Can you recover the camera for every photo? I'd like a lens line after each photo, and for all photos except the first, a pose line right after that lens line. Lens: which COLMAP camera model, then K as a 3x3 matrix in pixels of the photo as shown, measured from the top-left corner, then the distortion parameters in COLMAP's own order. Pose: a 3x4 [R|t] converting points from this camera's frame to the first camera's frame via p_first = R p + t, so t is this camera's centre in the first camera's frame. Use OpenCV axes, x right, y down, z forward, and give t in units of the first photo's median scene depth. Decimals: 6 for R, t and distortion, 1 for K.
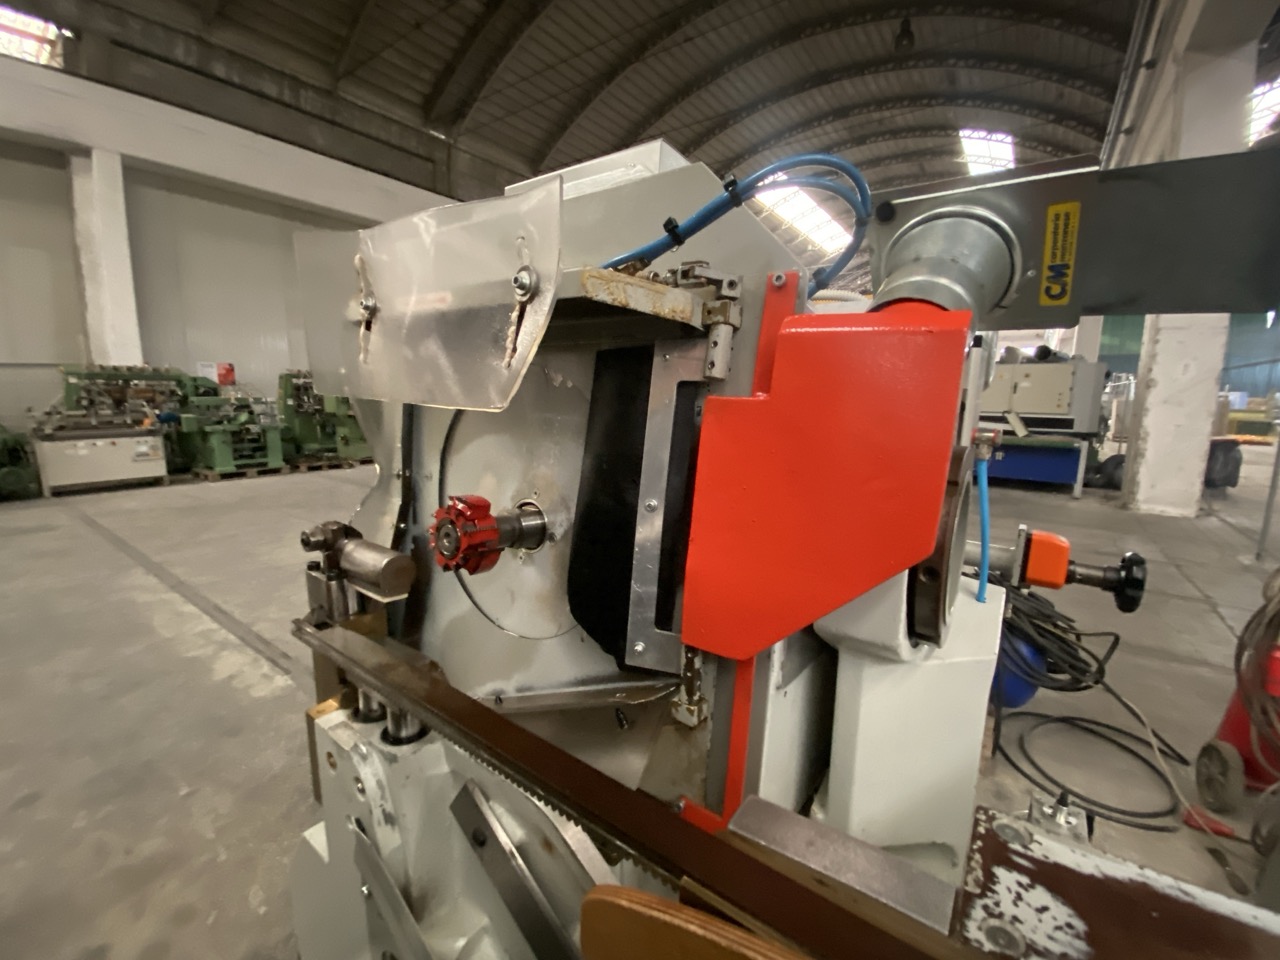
lens RADIAL K [[534.1, 0, 665.1], [0, 534.1, 492.7], [0, 0, 1]] dist [-0.005388, -0.010036]
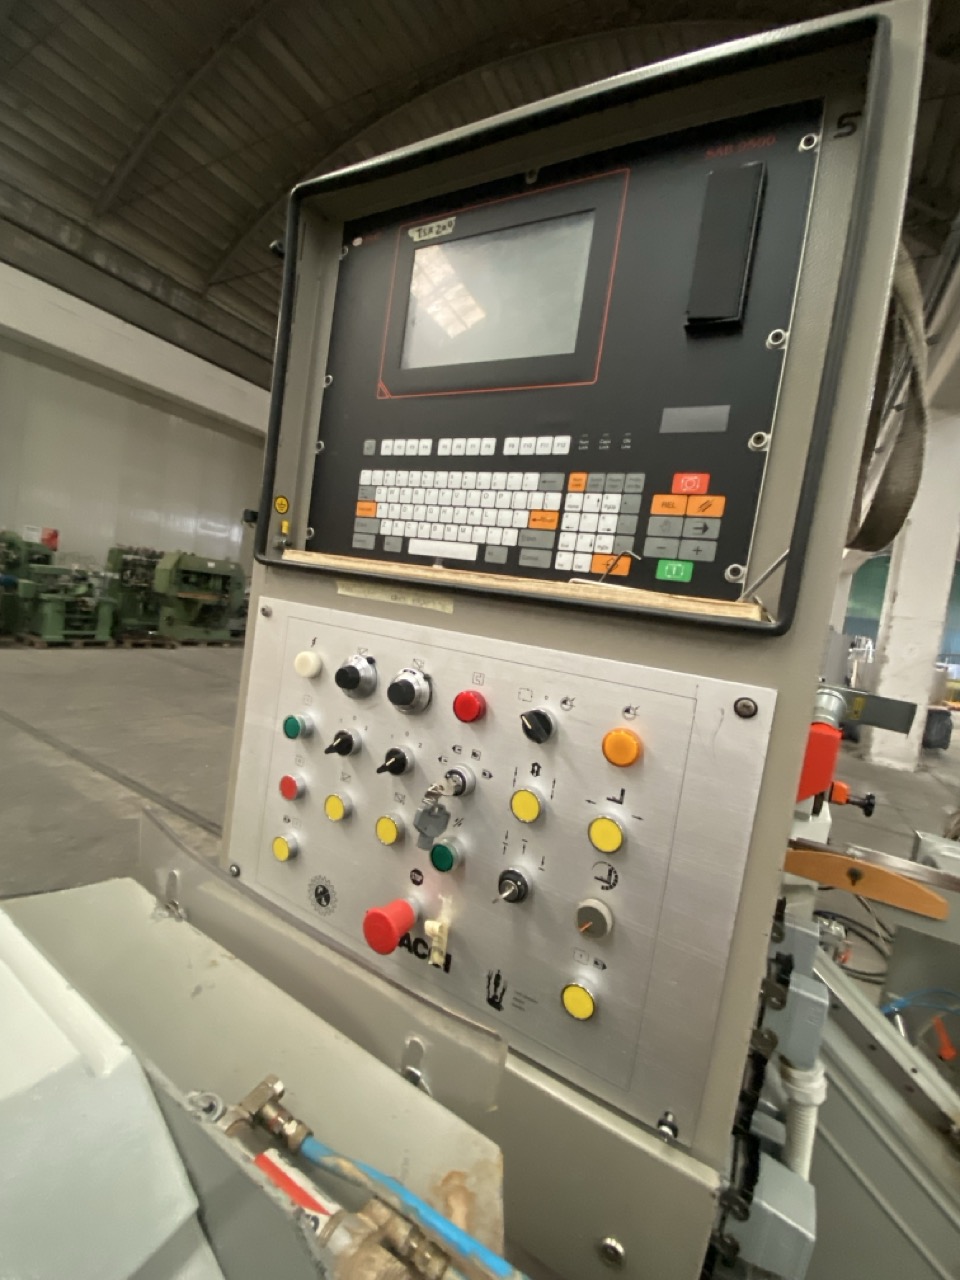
lens RADIAL K [[534.1, 0, 505.5], [0, 534.1, 649.9], [0, 0, 1]] dist [-0.005388, -0.010036]
pose [[0.986088, 0.116011, 0.119044, -0.092016], [-0.104383, 0.989530, -0.099671, -0.009851], [-0.129361, 0.085858, 0.987874, -0.101330]]
